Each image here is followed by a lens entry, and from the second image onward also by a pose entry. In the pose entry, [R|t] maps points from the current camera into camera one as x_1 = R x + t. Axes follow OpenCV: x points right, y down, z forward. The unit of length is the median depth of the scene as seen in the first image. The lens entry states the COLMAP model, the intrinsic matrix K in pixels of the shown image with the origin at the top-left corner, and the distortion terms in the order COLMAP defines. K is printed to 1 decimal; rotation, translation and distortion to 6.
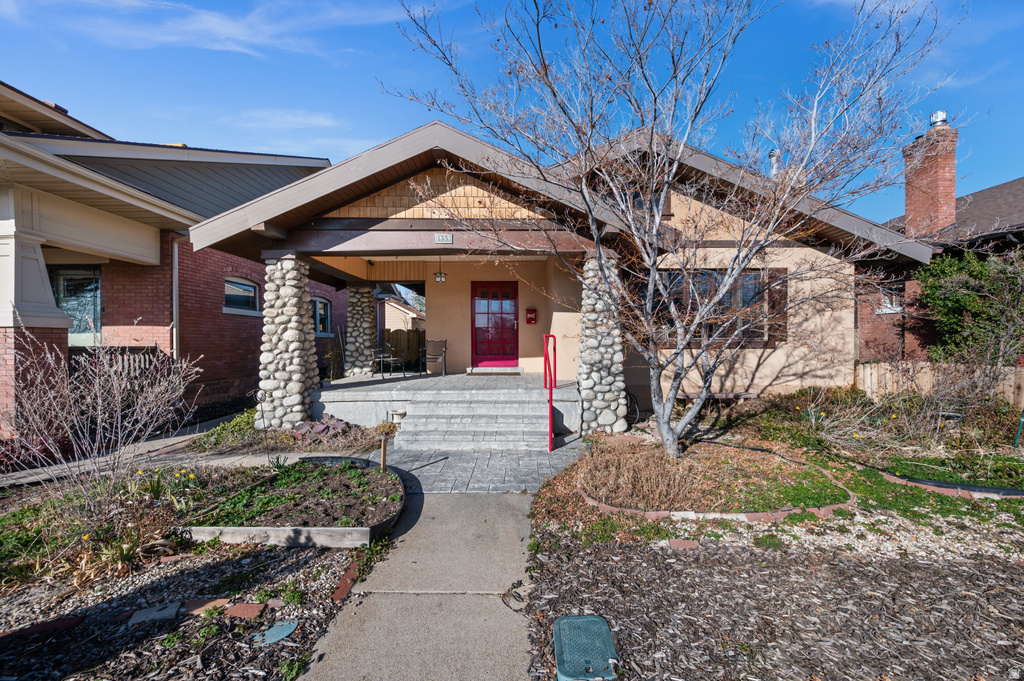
lens RADIAL K [[406.9, 0, 513.0], [0, 406.9, 341.9], [0, 0, 1]] dist [-0.002944, -0.000558]
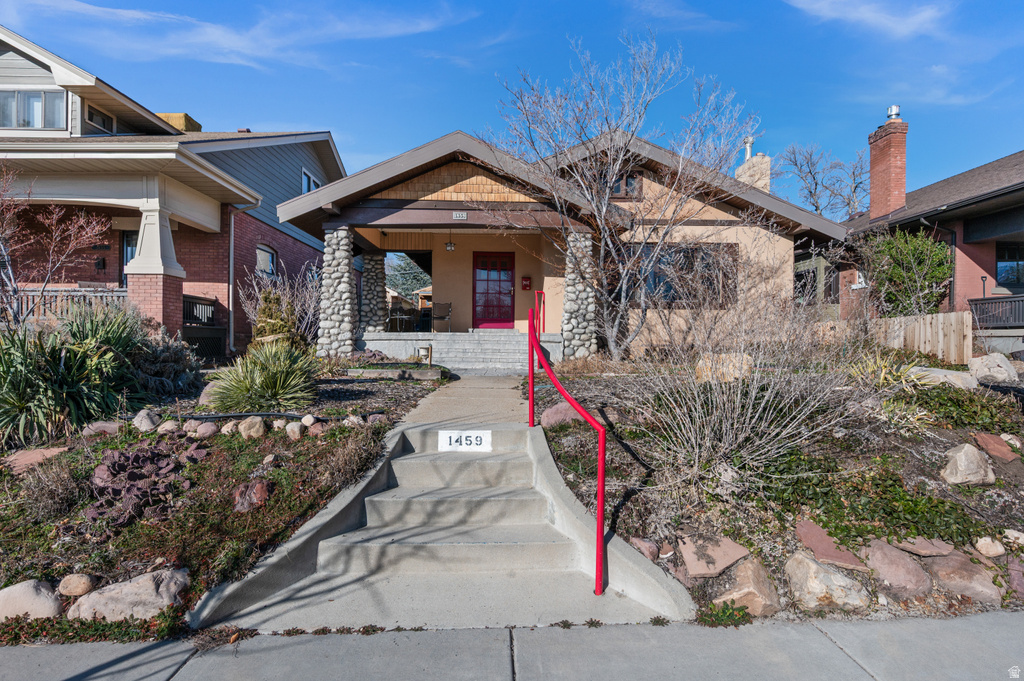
lens RADIAL K [[534.1, 0, 511.6], [0, 534.1, 339.6], [0, 0, 1]] dist [-0.000263, -0.000126]
pose [[0.999789, 0.012164, 0.016577, -0.028009], [-0.012122, 0.999923, -0.002637, 0.149681], [-0.016607, 0.002436, 0.999859, -0.734001]]
